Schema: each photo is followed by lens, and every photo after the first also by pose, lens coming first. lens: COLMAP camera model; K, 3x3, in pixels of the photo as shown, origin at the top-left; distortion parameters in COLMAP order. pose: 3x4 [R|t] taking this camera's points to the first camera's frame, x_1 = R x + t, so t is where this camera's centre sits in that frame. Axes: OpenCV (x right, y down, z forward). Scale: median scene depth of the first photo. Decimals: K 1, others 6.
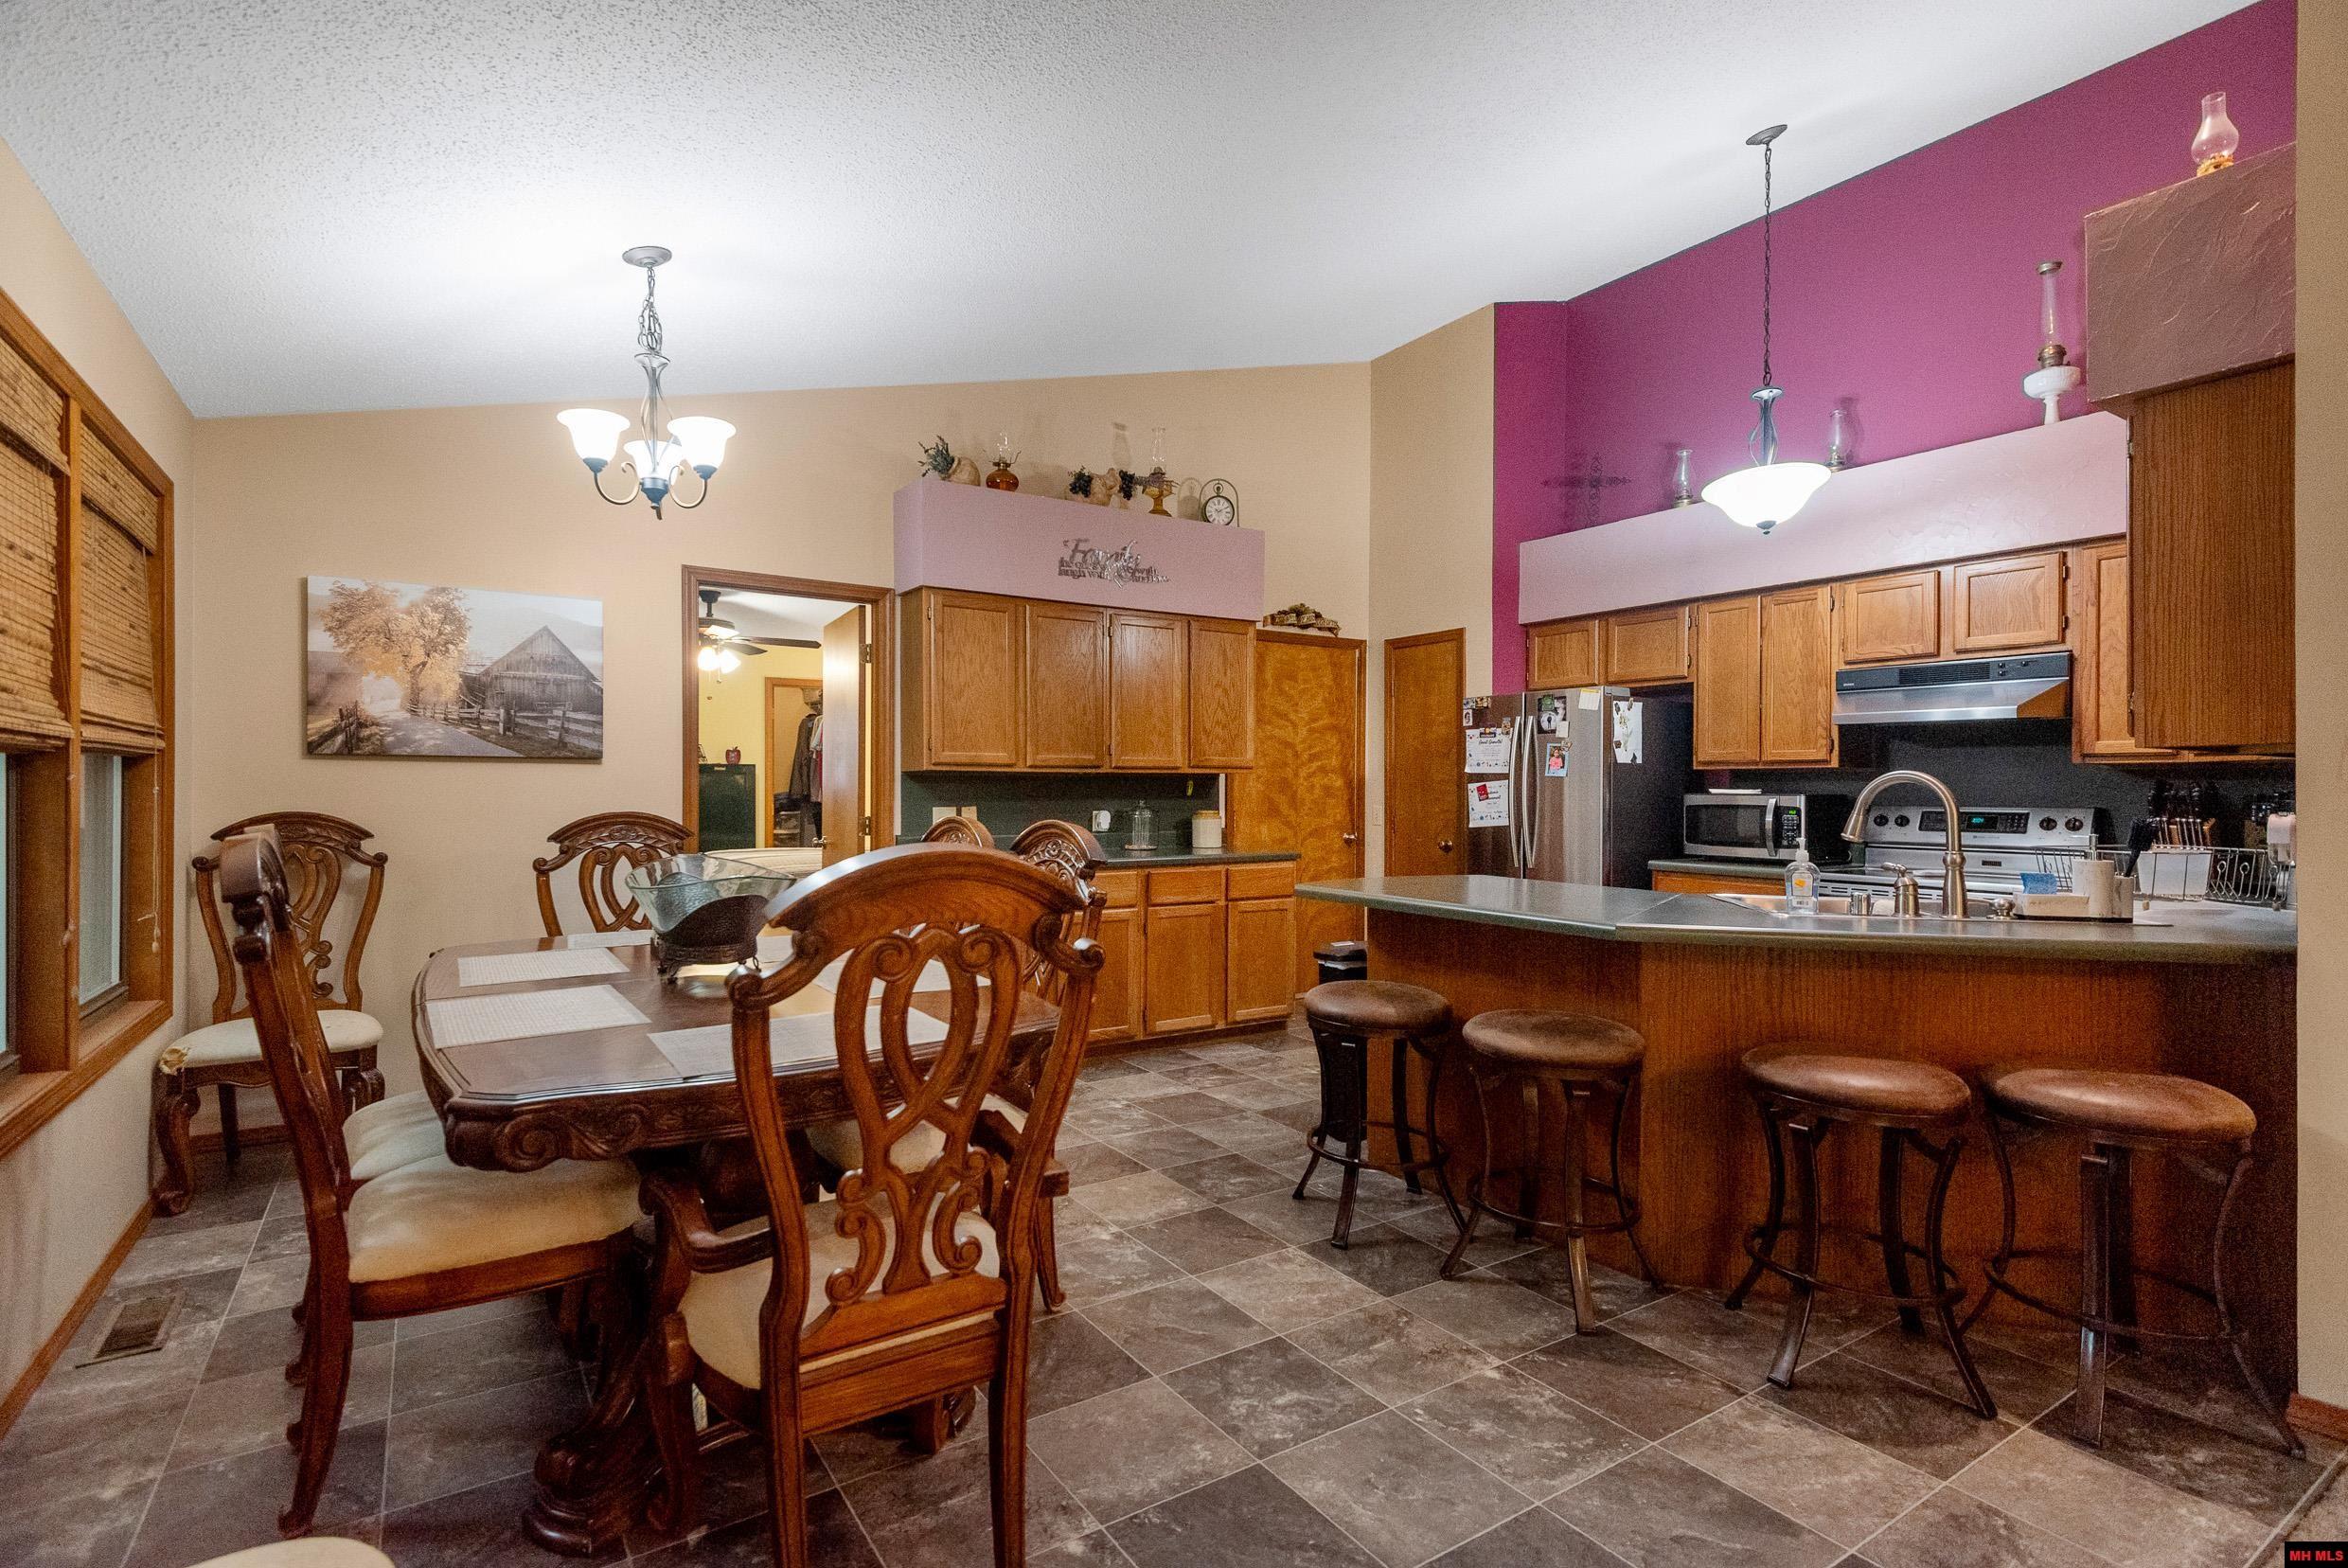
lens RADIAL K [[1051.6, 0, 1114.6], [0, 1051.6, 797.6], [0, 0, 1]] dist [-0.001199, -0.000670]
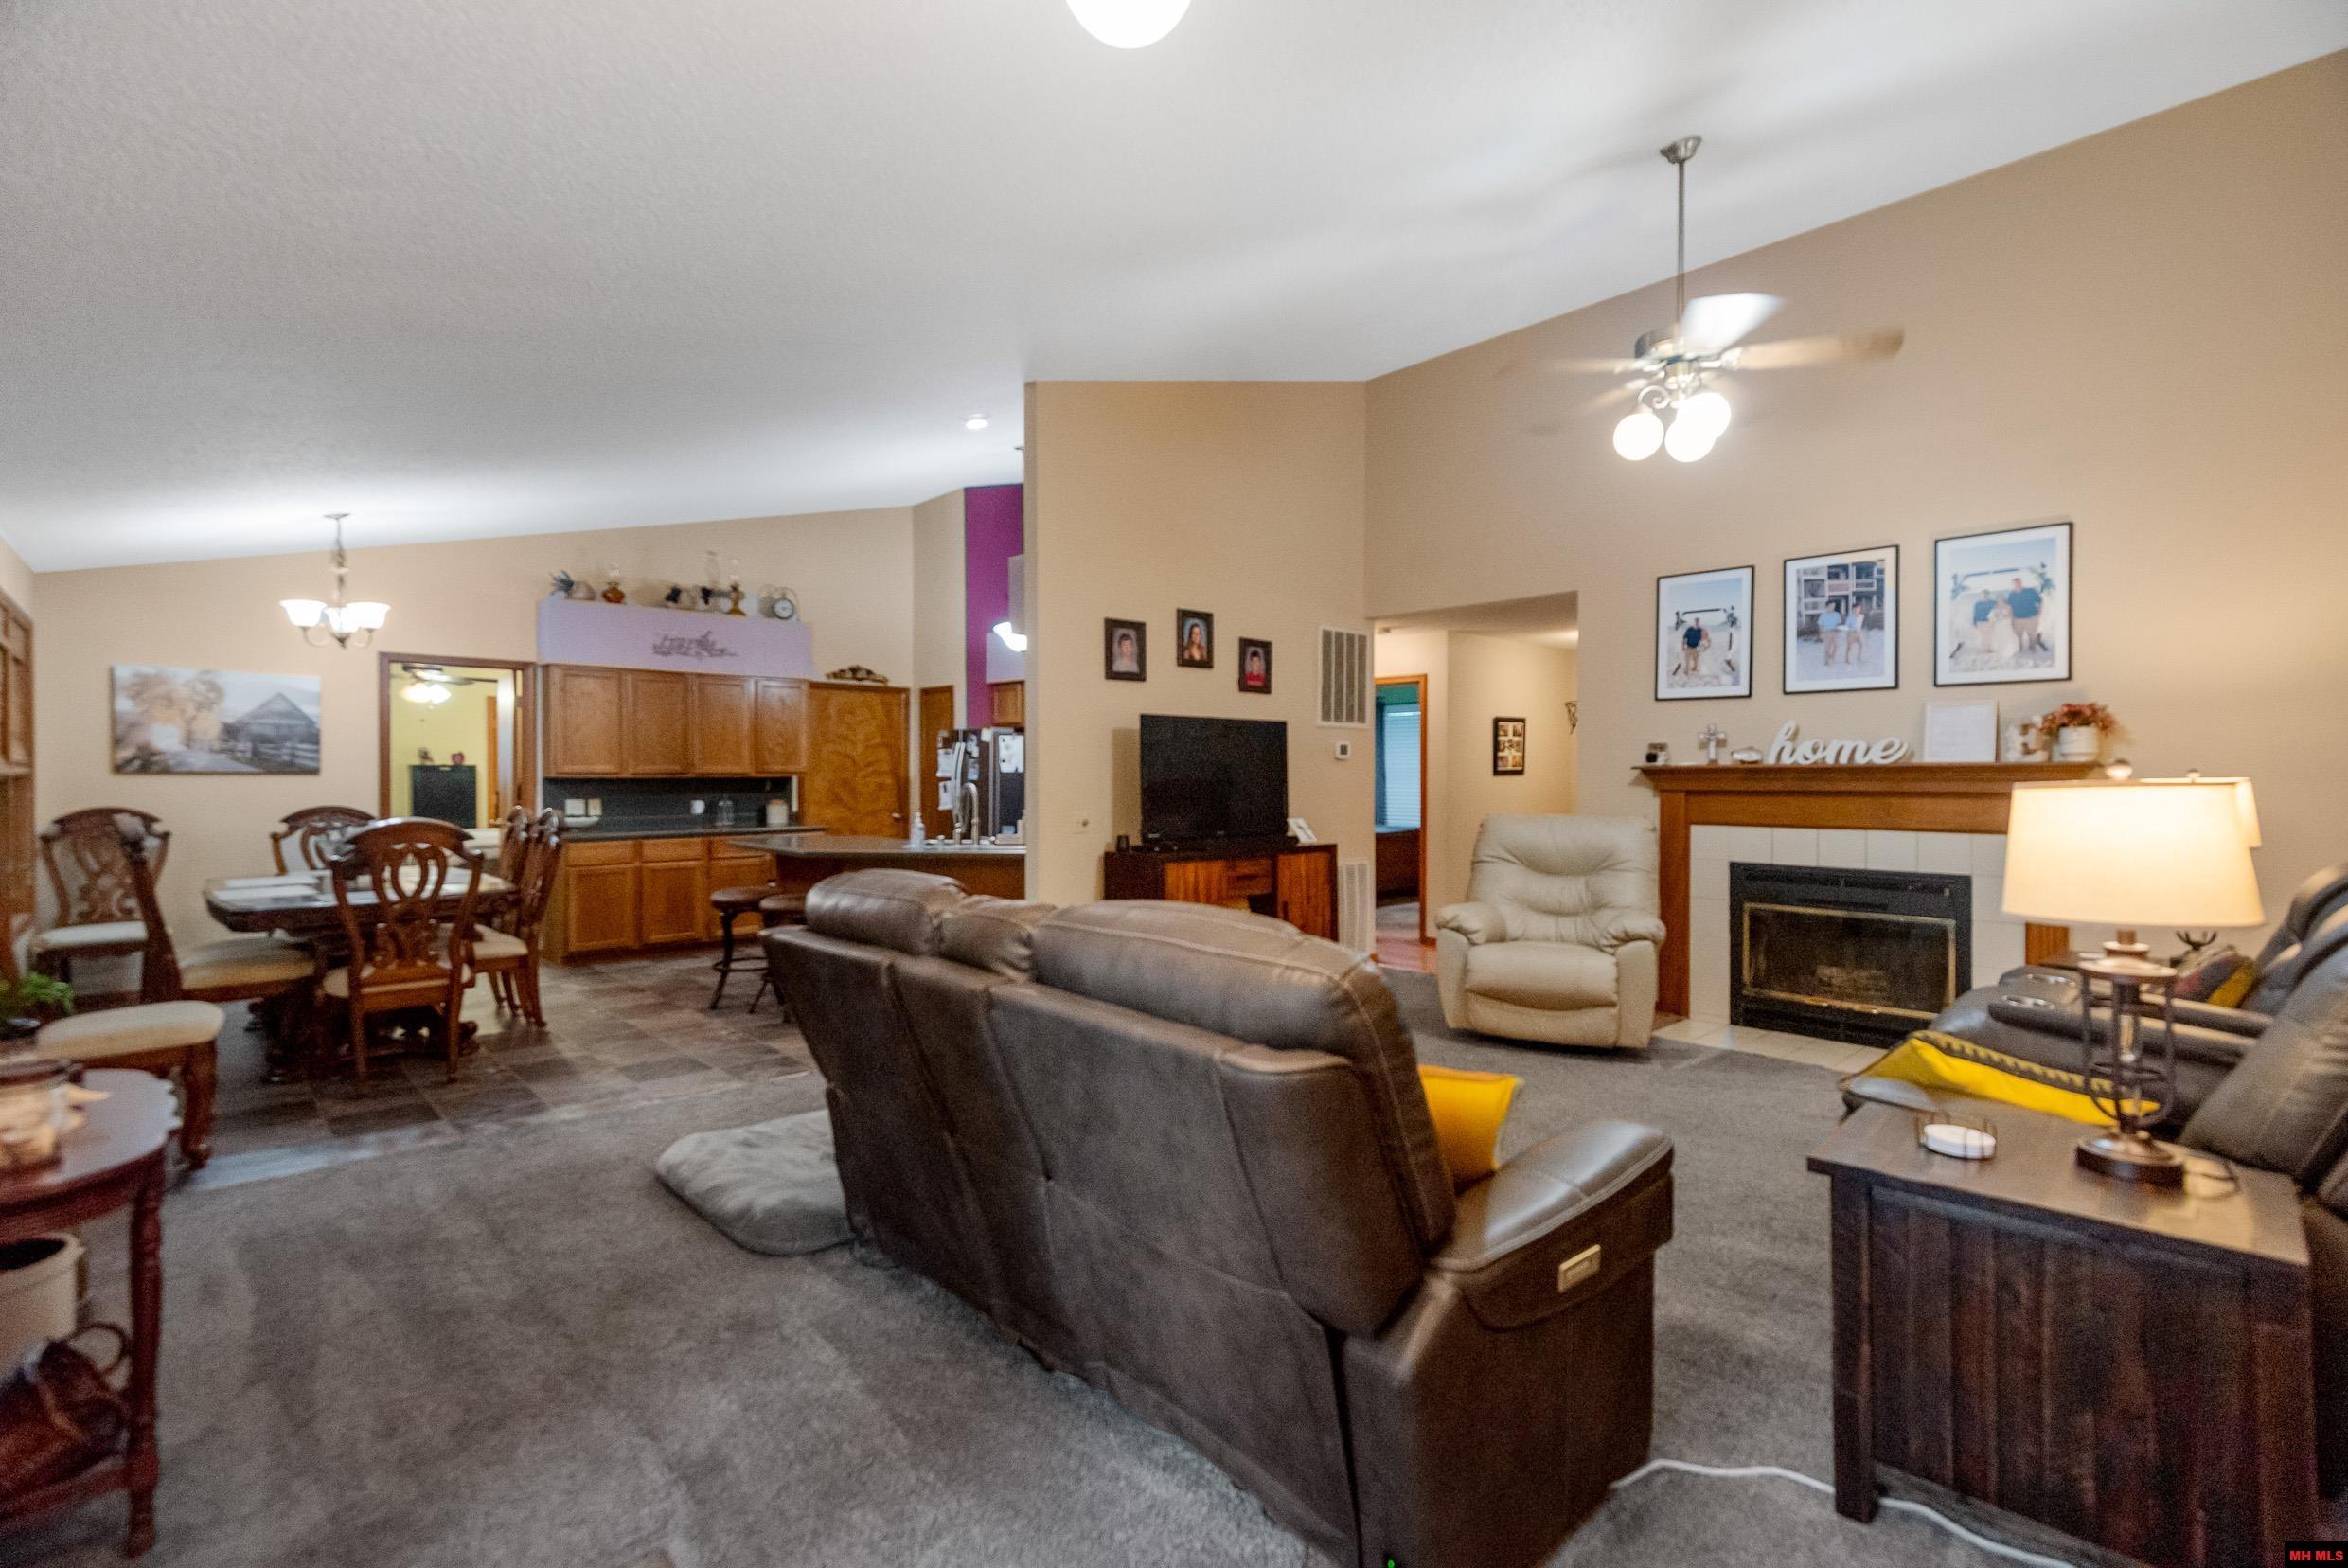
lens RADIAL K [[1011.8, 0, 1174.0], [0, 1011.8, 784.0], [0, 0, 1]] dist [-0.002499, -0.000480]
pose [[0.977822, -0.002184, 0.209426, 0.417513], [0.001595, 0.999994, 0.002985, -0.017811], [-0.209432, -0.002585, 0.977820, -0.706832]]
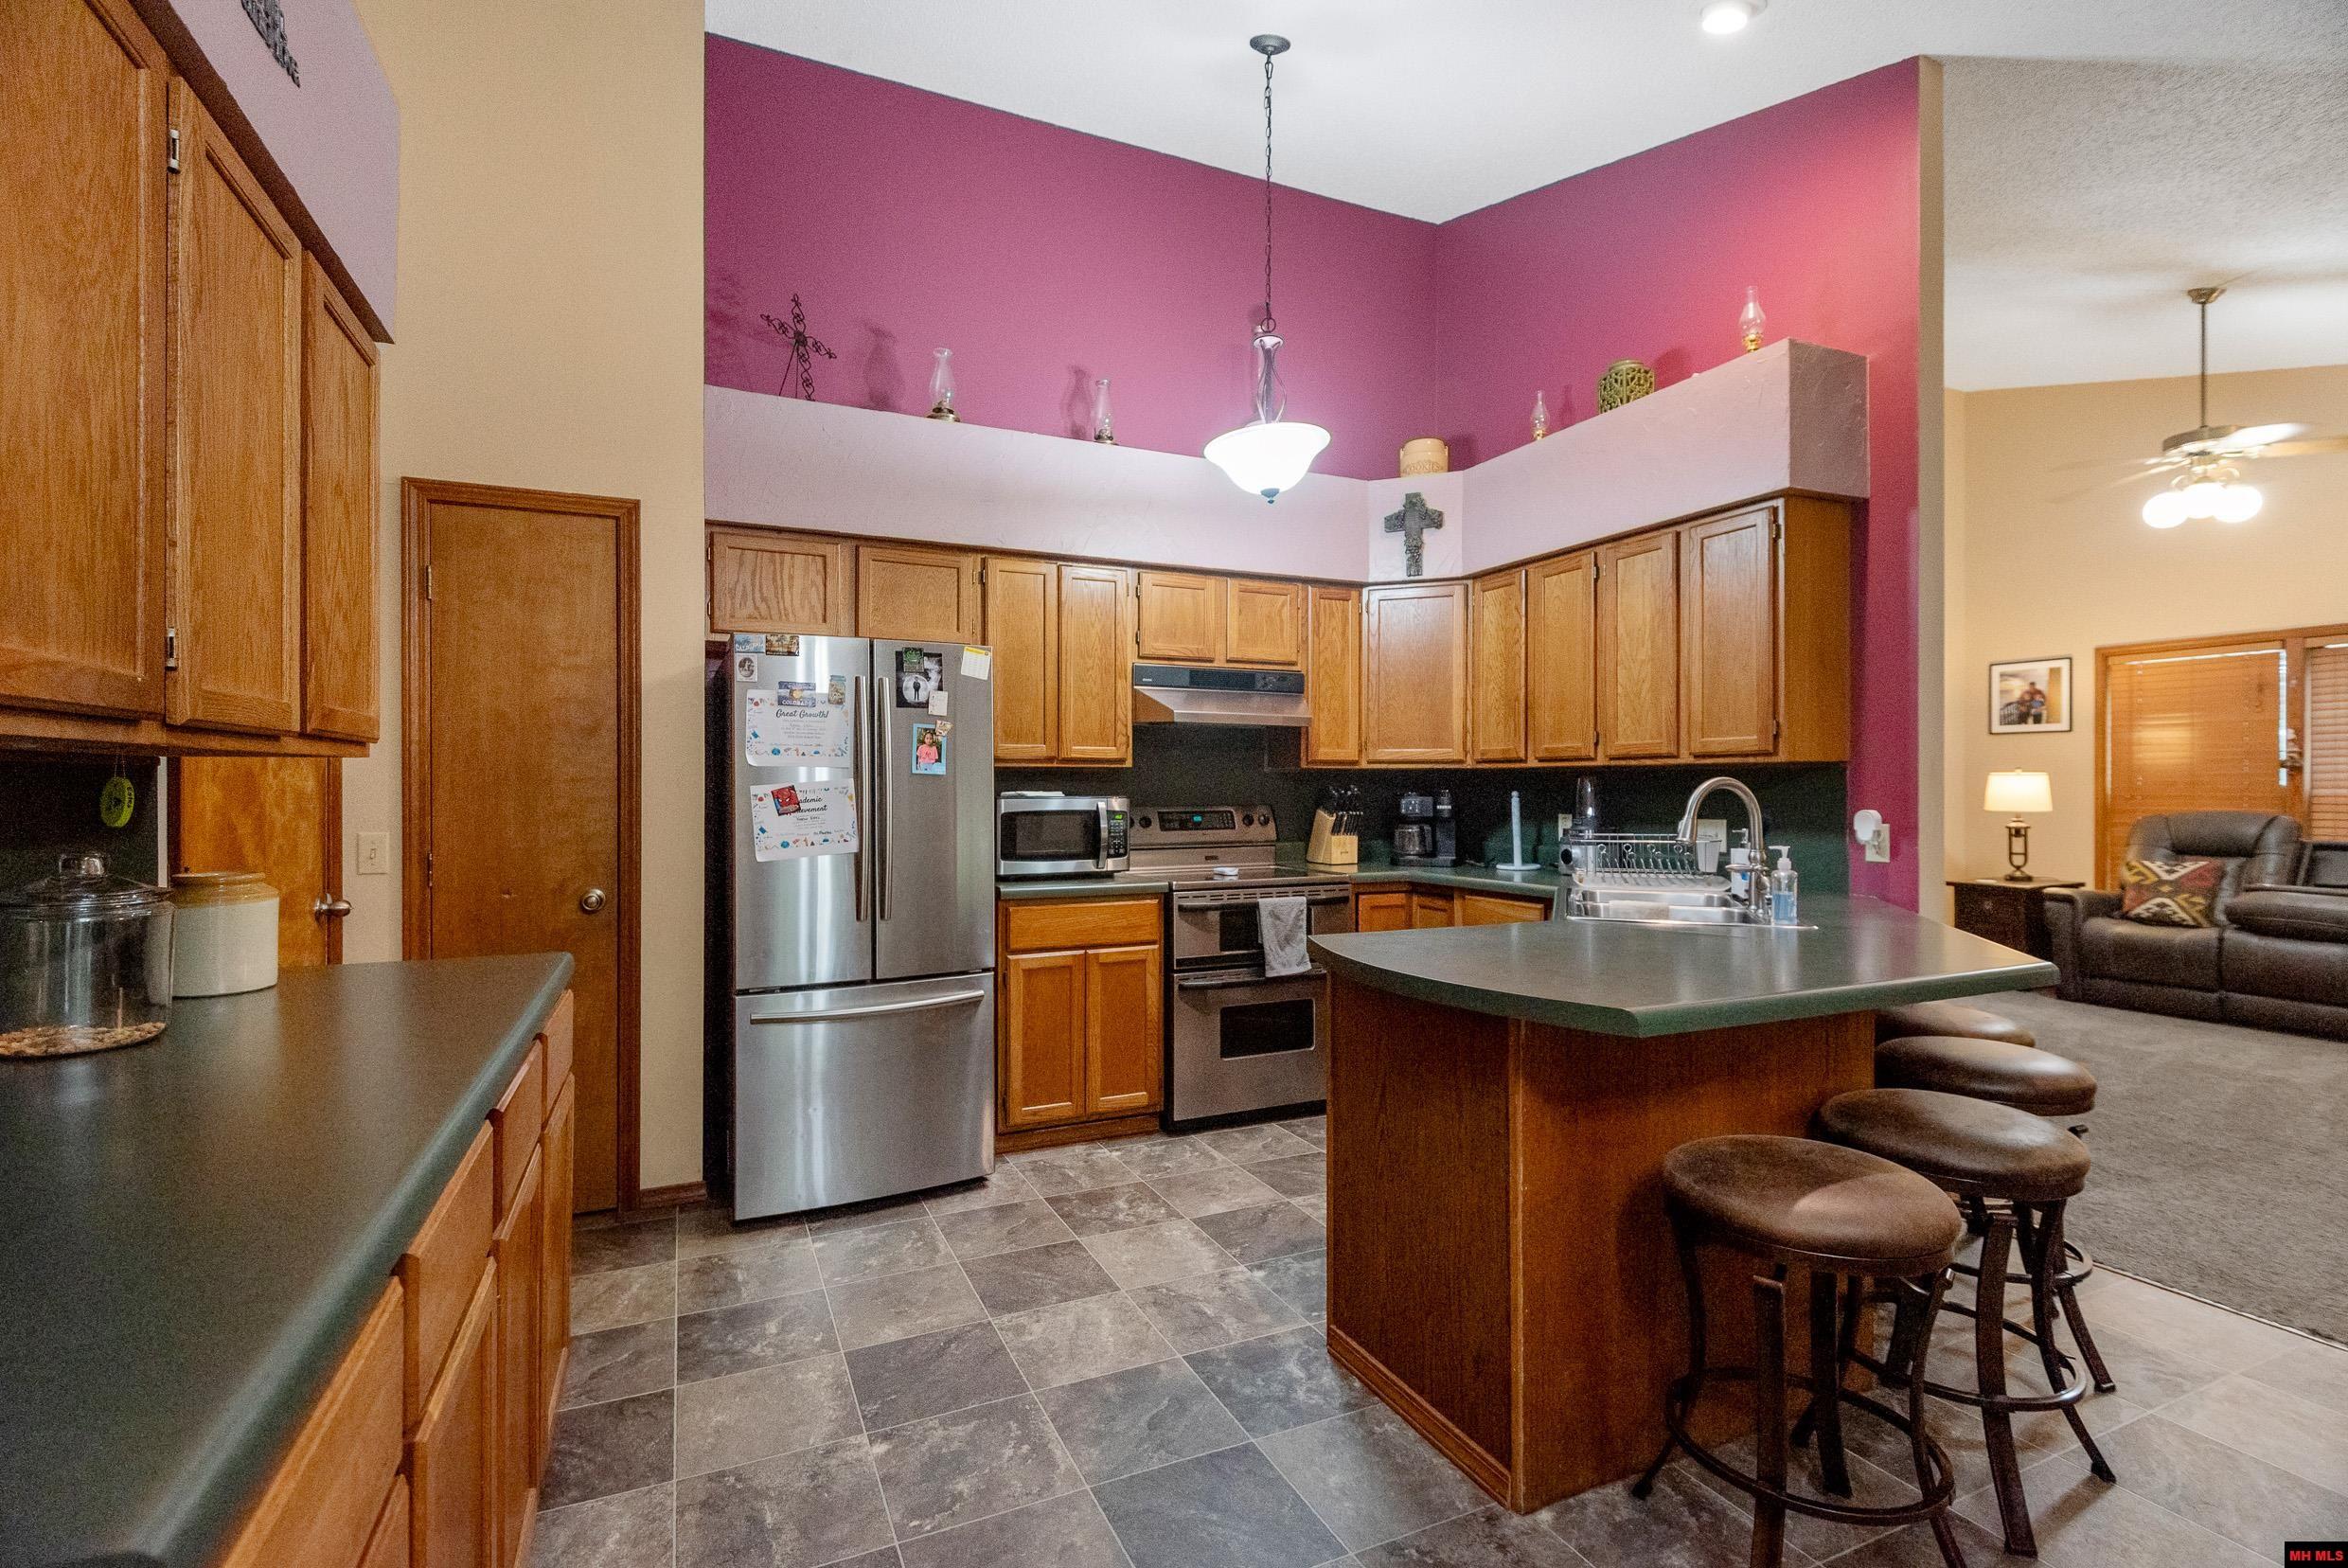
lens RADIAL K [[1051.6, 0, 1114.6], [0, 1051.6, 797.6], [0, 0, 1]] dist [-0.001199, -0.000670]
pose [[0.148771, -0.018958, 0.988690, -0.223373], [0.005834, 0.999816, 0.018294, -0.017707], [-0.988854, 0.003046, 0.148855, 0.819846]]
